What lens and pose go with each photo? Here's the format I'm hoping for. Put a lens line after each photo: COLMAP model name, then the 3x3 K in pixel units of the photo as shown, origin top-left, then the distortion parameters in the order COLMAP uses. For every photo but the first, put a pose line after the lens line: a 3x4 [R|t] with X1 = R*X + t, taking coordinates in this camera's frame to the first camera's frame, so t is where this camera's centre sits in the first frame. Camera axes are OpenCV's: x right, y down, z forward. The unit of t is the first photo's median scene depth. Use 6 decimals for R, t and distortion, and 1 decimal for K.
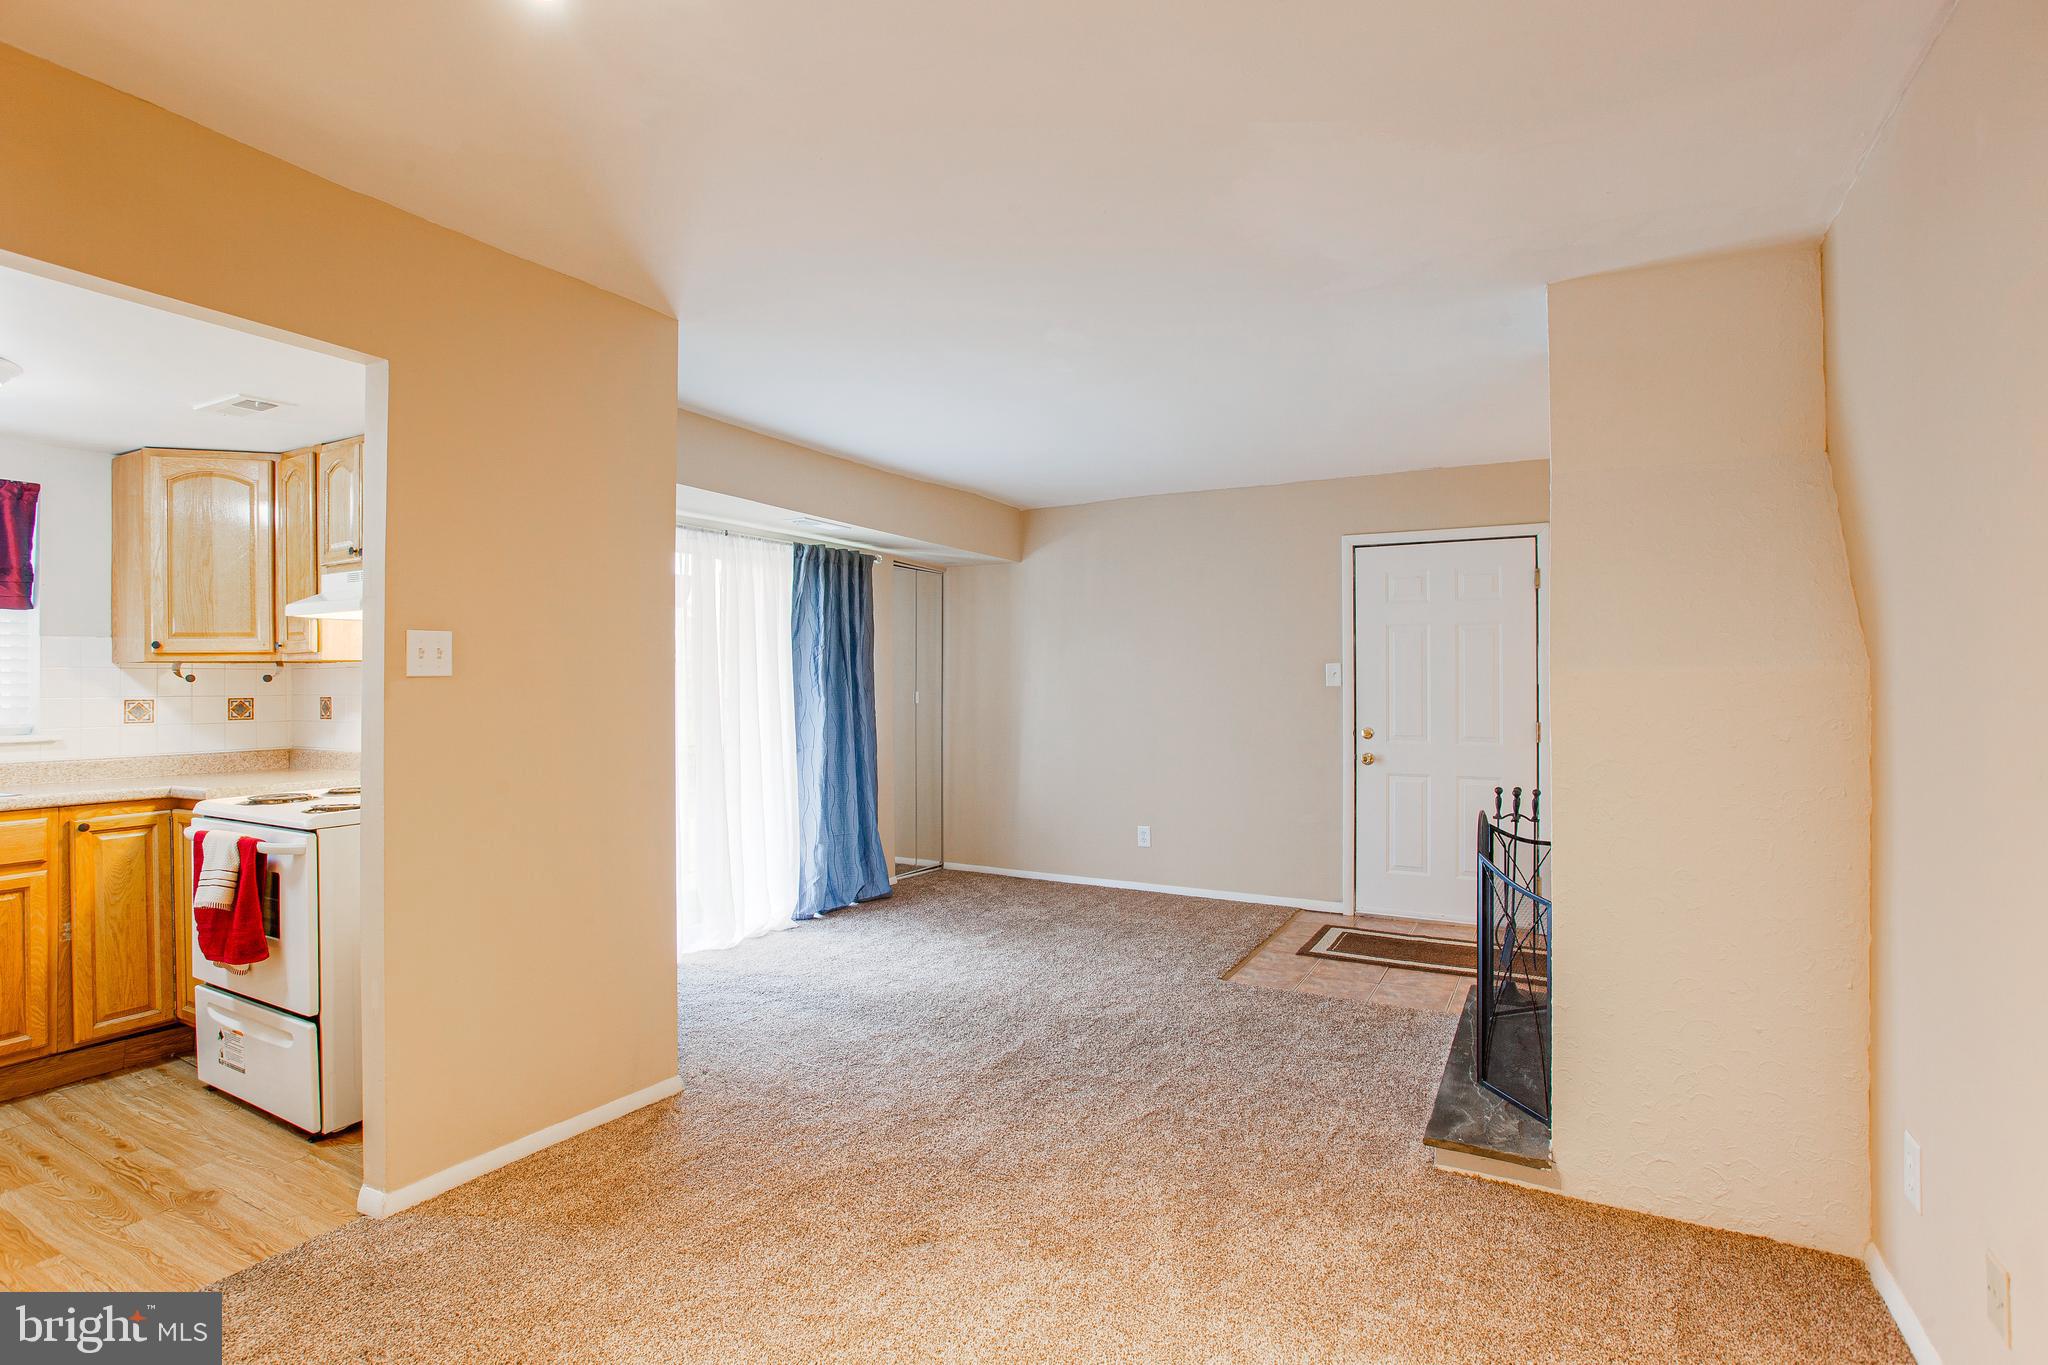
lens RADIAL K [[994.2, 0, 1024.0], [0, 994.2, 682.5], [0, 0, 1]] dist [-0.056905, 0.027262]
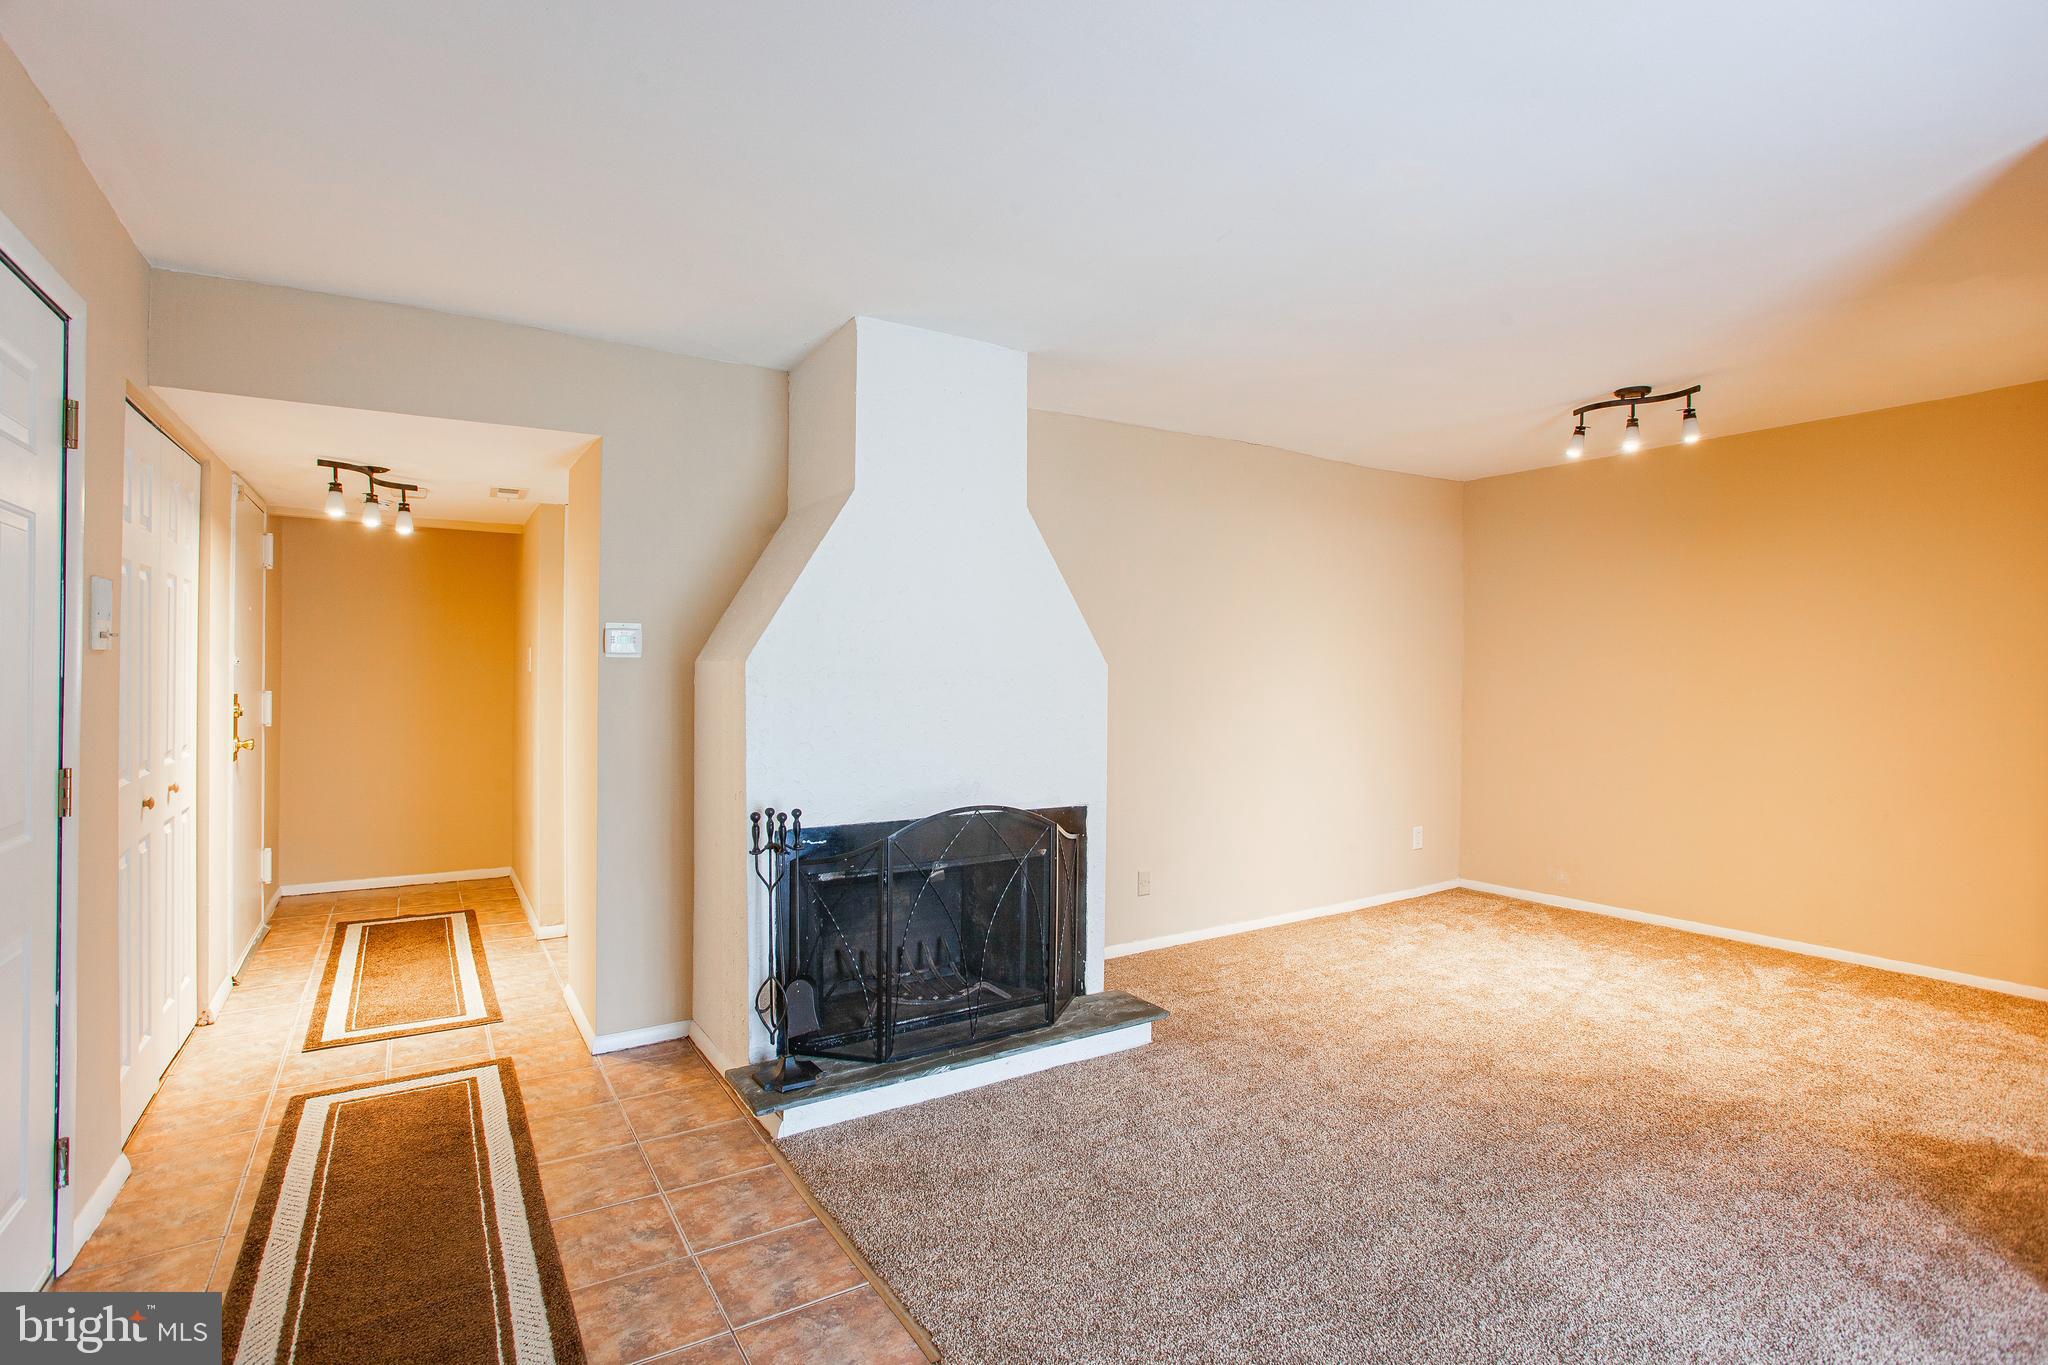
lens RADIAL K [[994.2, 0, 1024.0], [0, 994.2, 682.5], [0, 0, 1]] dist [-0.056905, 0.027262]
pose [[-0.882094, -0.006814, 0.471024, -0.025252], [-0.001977, 0.999940, 0.010764, -0.000845], [-0.471069, 0.008564, -0.882055, 1.098036]]
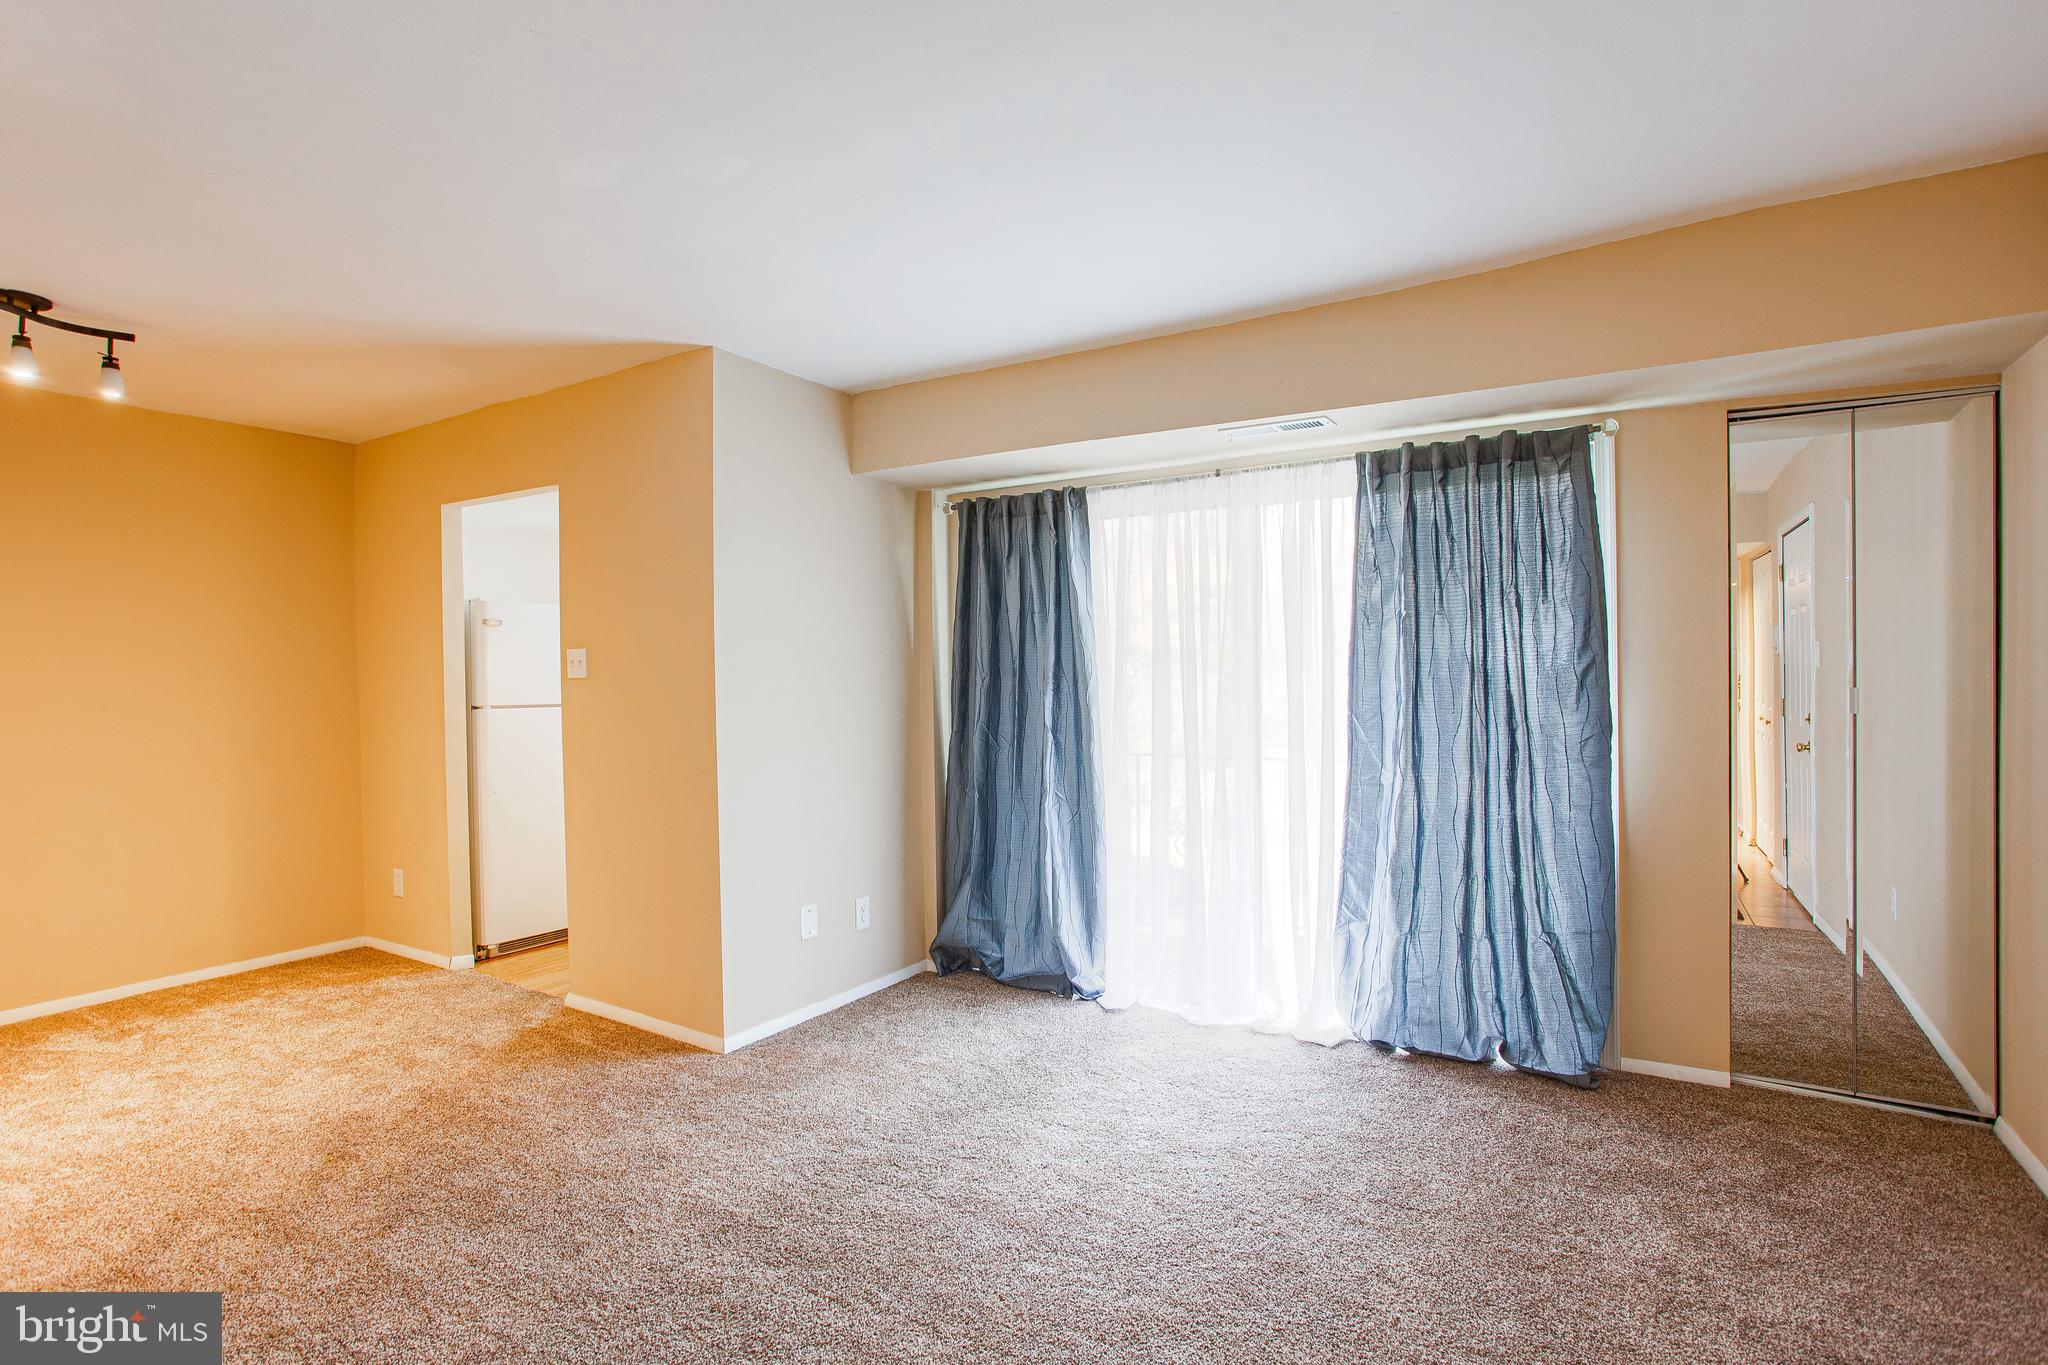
lens RADIAL K [[994.2, 0, 1024.0], [0, 994.2, 682.5], [0, 0, 1]] dist [-0.056905, 0.027262]
pose [[-0.047307, 0.006907, -0.998856, 0.418334], [0.010394, 0.999925, 0.006422, 0.000351], [0.998826, -0.010079, -0.047376, 0.810719]]
